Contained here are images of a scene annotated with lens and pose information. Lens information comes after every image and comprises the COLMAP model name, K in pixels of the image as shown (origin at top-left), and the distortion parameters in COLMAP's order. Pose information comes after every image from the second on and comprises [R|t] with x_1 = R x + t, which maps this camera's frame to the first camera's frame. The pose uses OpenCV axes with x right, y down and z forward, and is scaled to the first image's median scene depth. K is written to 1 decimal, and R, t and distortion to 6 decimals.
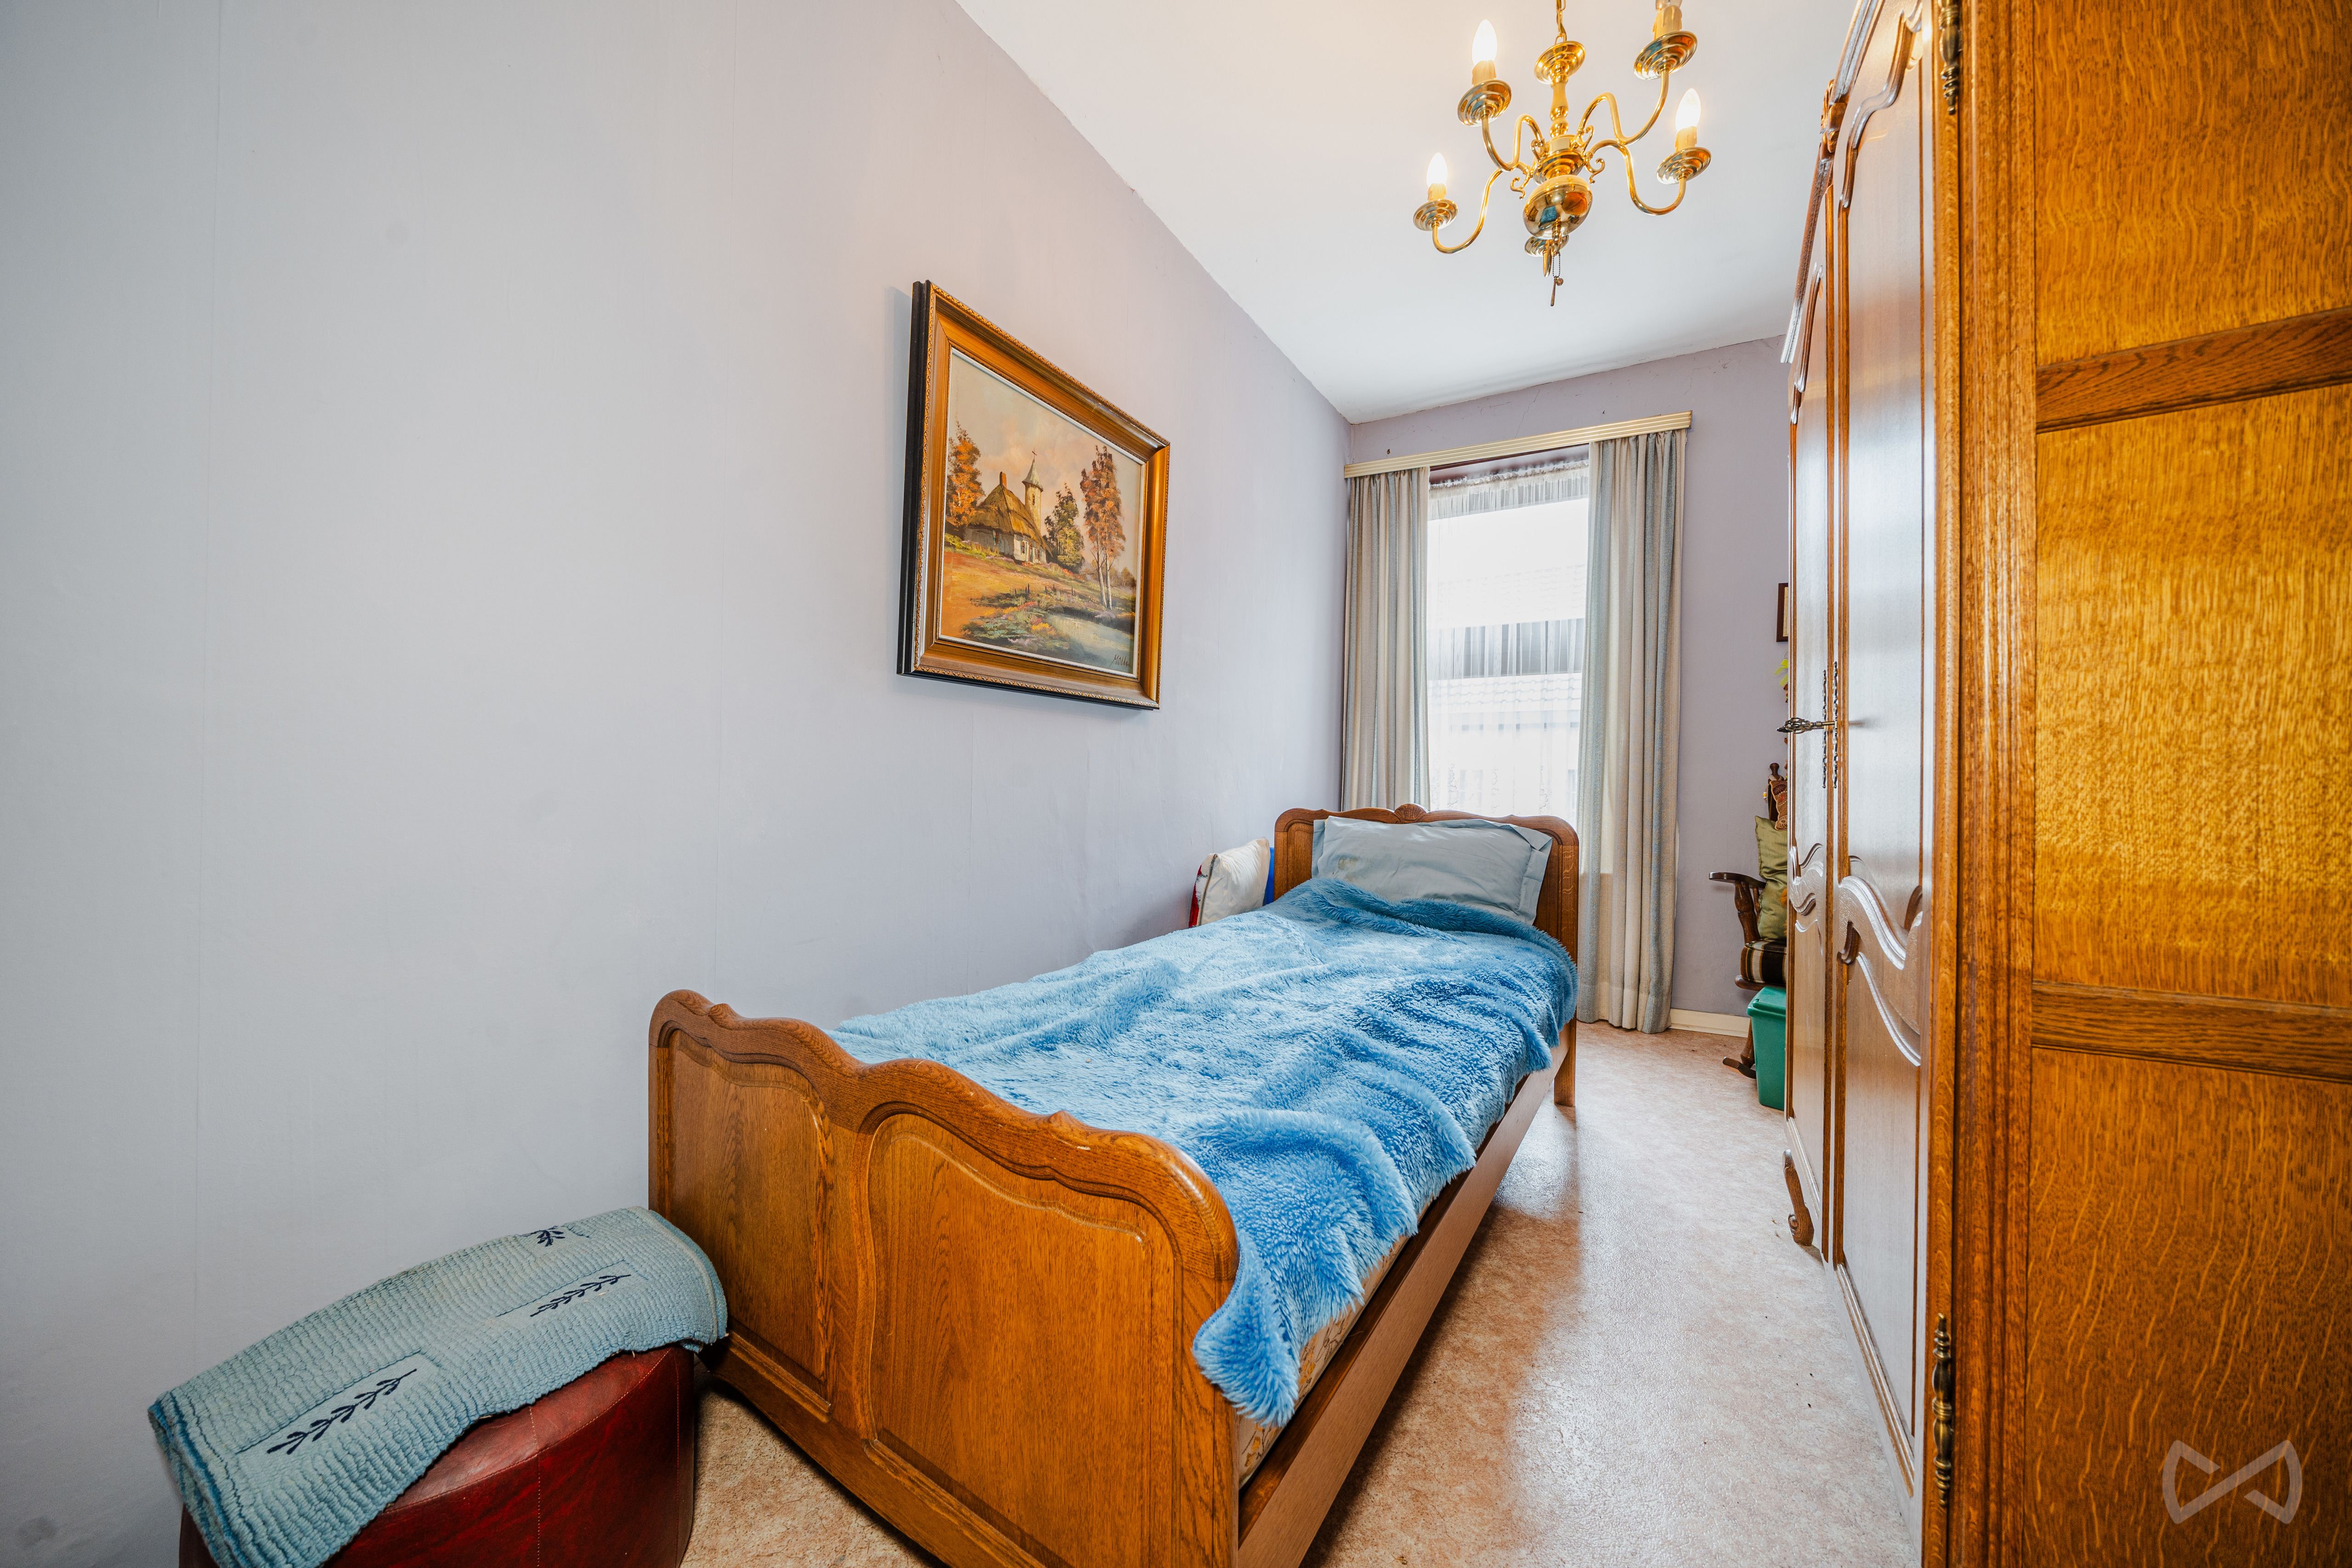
lens RADIAL K [[807.6, 0, 1176.1], [0, 807.6, 793.4], [0, 0, 1]] dist [-0.002564, -0.000206]
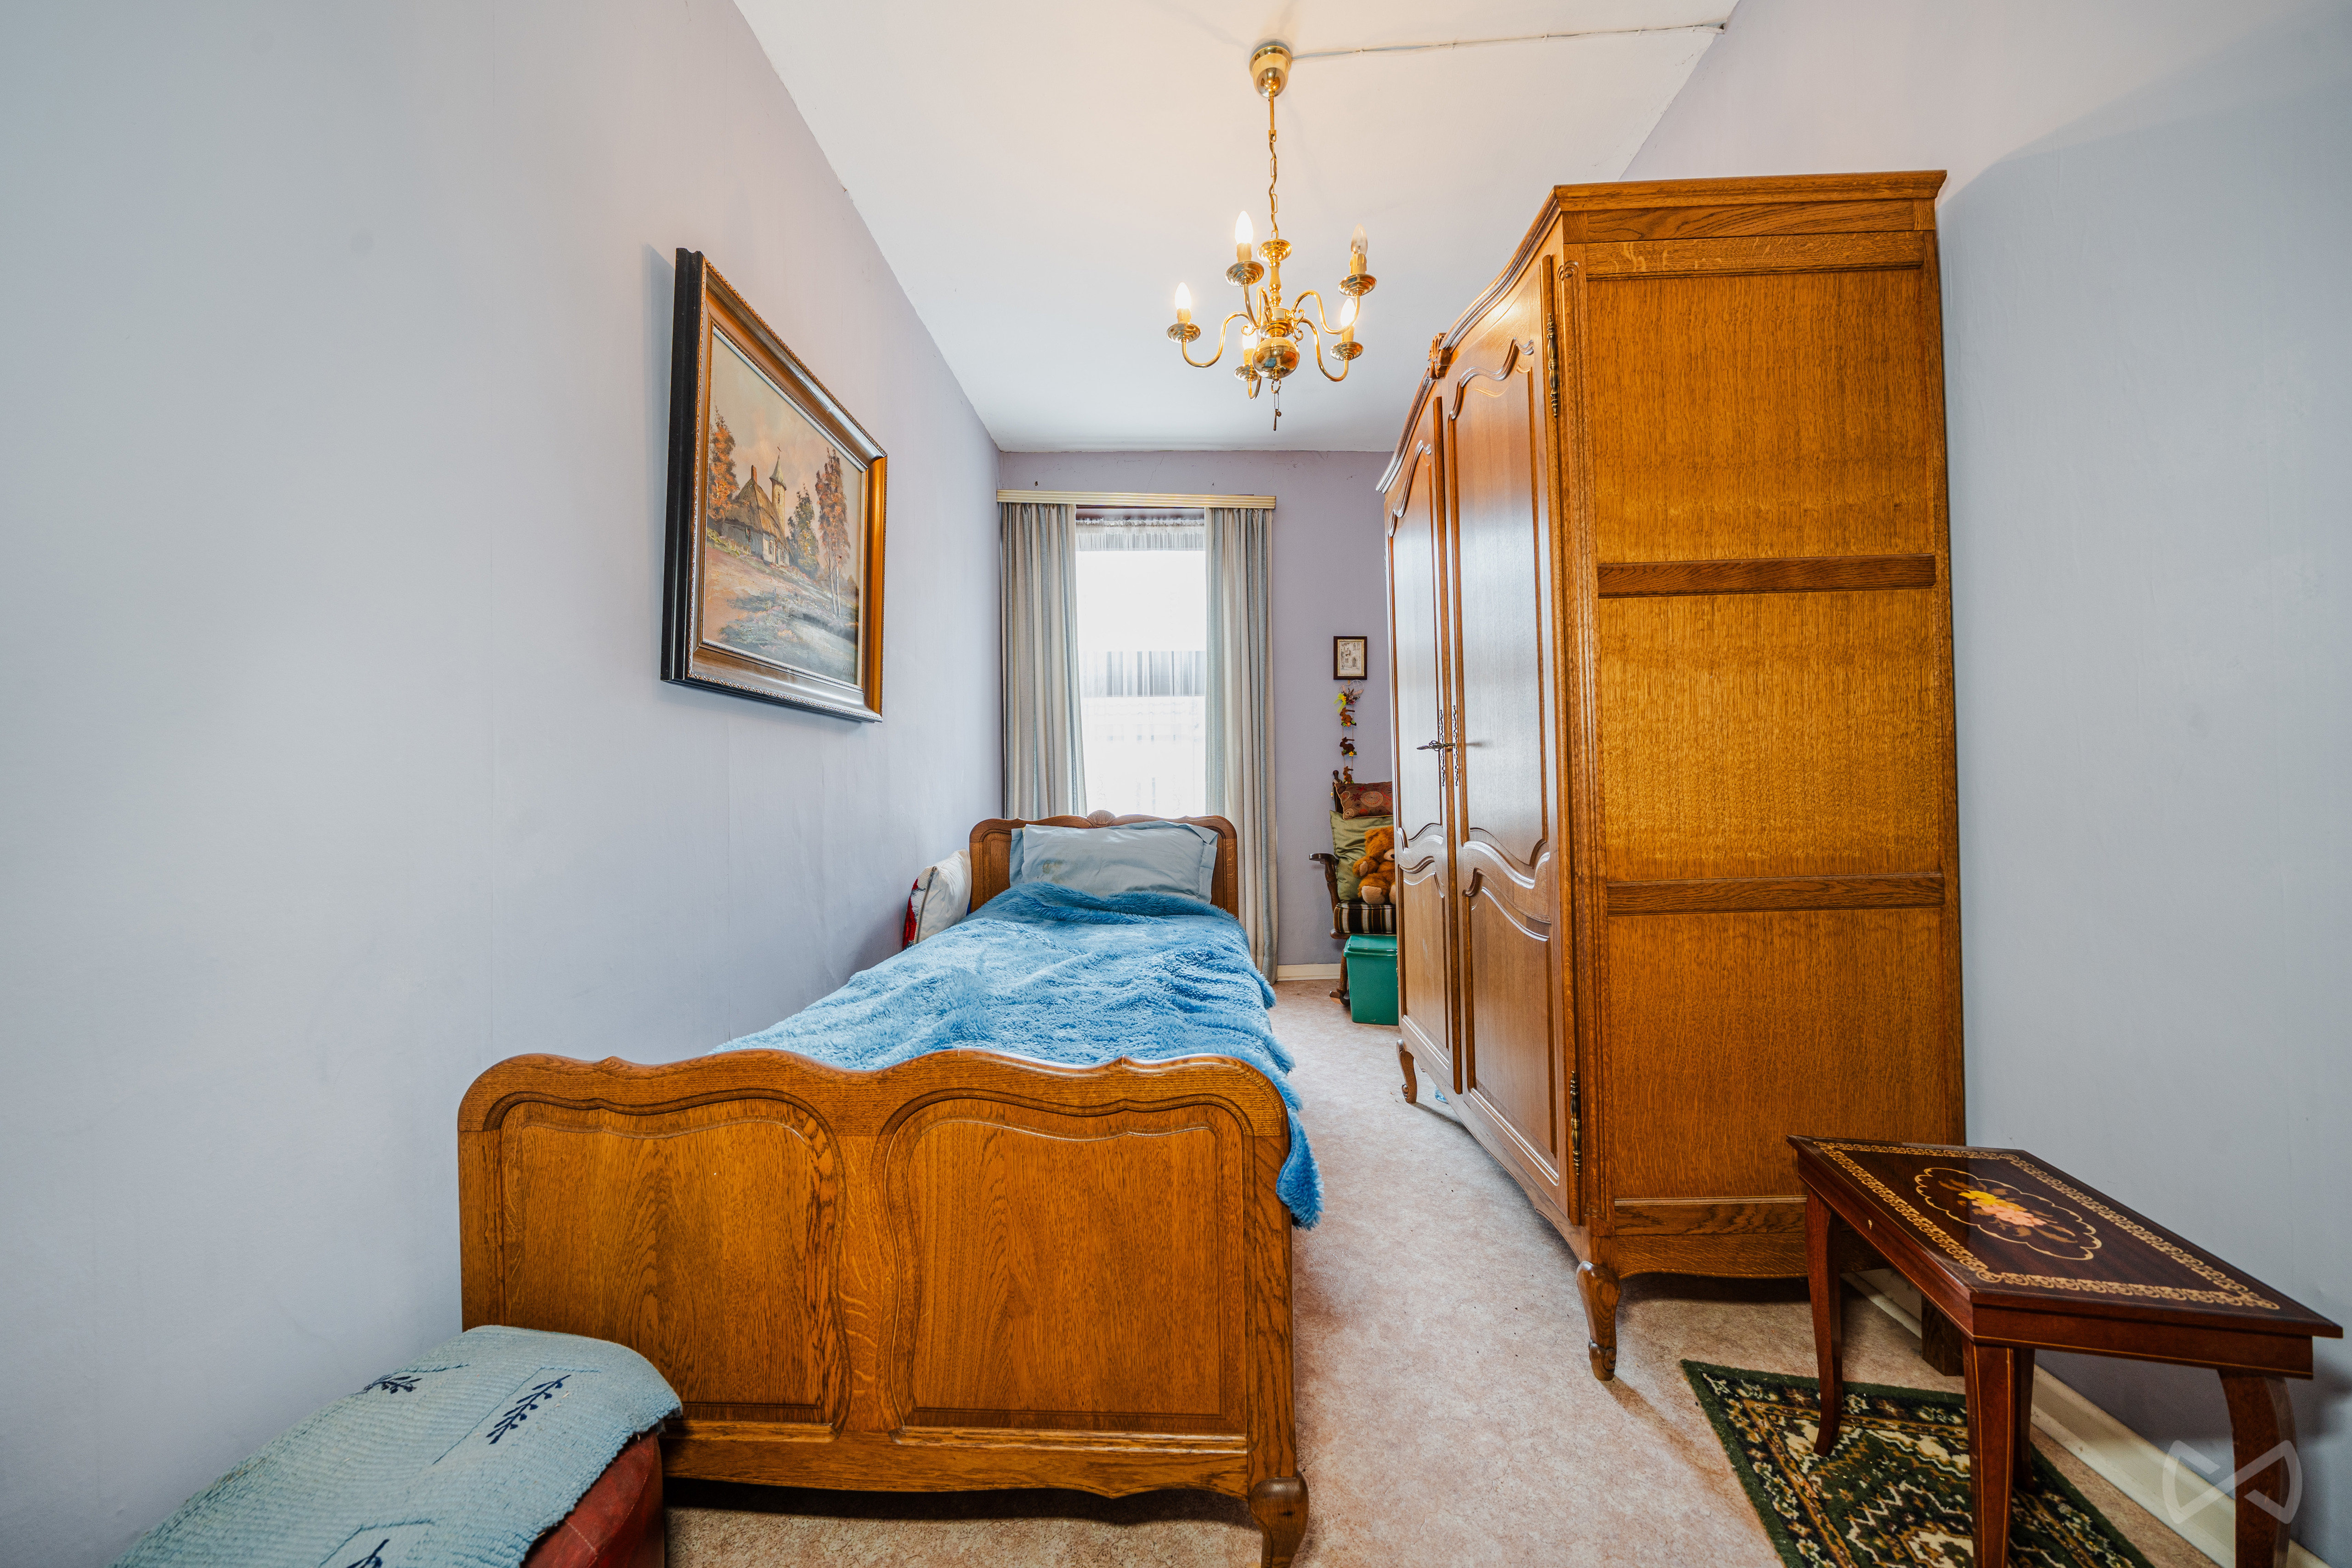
lens RADIAL K [[834.3, 0, 1177.2], [0, 834.3, 793.6], [0, 0, 1]] dist [0.000533, -0.000120]
pose [[0.853534, -0.025184, 0.520428, -0.311515], [0.032781, 0.999448, -0.005399, -0.000314], [-0.520004, 0.021668, 0.853889, -0.064671]]
